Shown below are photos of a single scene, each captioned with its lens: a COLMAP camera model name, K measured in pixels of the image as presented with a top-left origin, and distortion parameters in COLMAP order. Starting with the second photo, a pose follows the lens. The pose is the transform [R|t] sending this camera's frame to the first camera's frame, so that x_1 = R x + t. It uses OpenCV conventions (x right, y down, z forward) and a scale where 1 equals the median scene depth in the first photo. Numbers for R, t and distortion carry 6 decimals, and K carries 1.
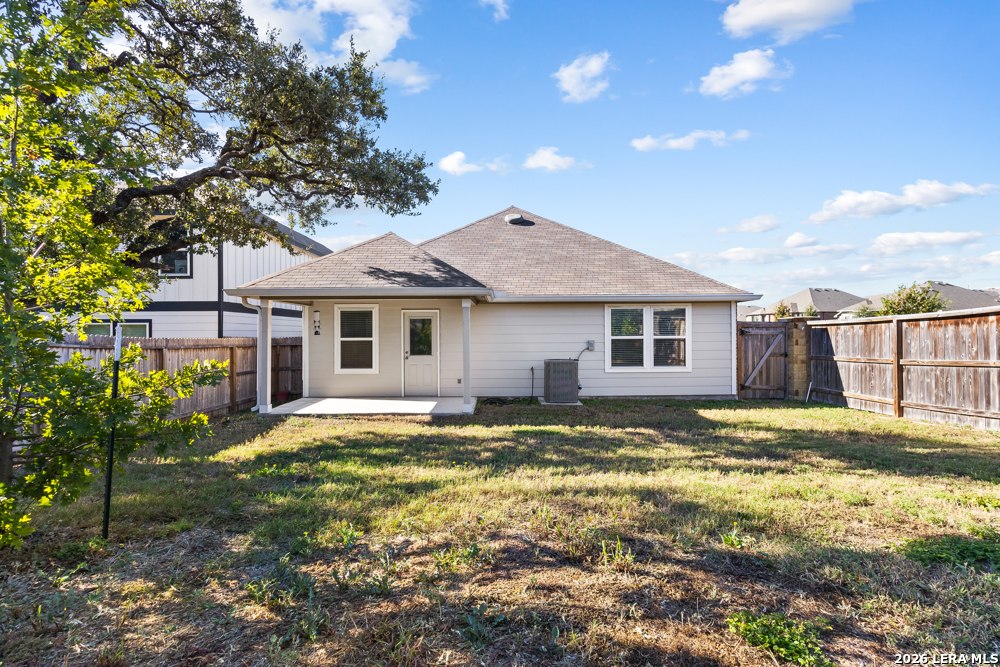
lens RADIAL K [[459.1, 0, 500.0], [0, 459.1, 333.5], [0, 0, 1]] dist [0.001975, 0.000574]
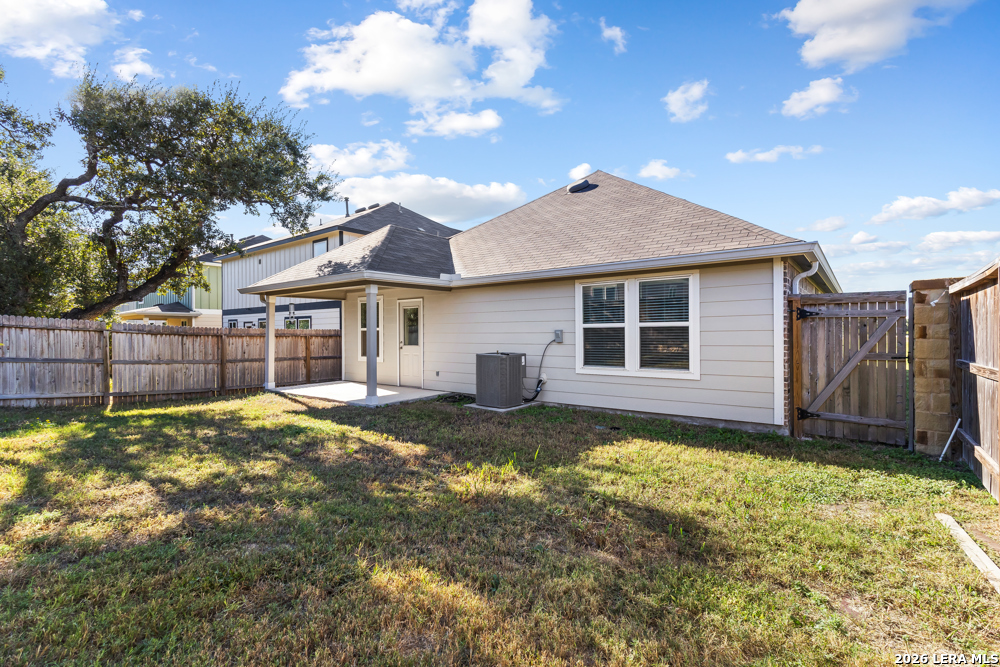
lens RADIAL K [[459.1, 0, 500.0], [0, 459.1, 333.5], [0, 0, 1]] dist [0.001975, 0.000574]
pose [[0.787574, 0.002186, -0.616216, 0.586924], [0.001722, 0.999982, 0.005748, 0.016707], [0.616218, -0.005588, 0.787556, 0.345976]]
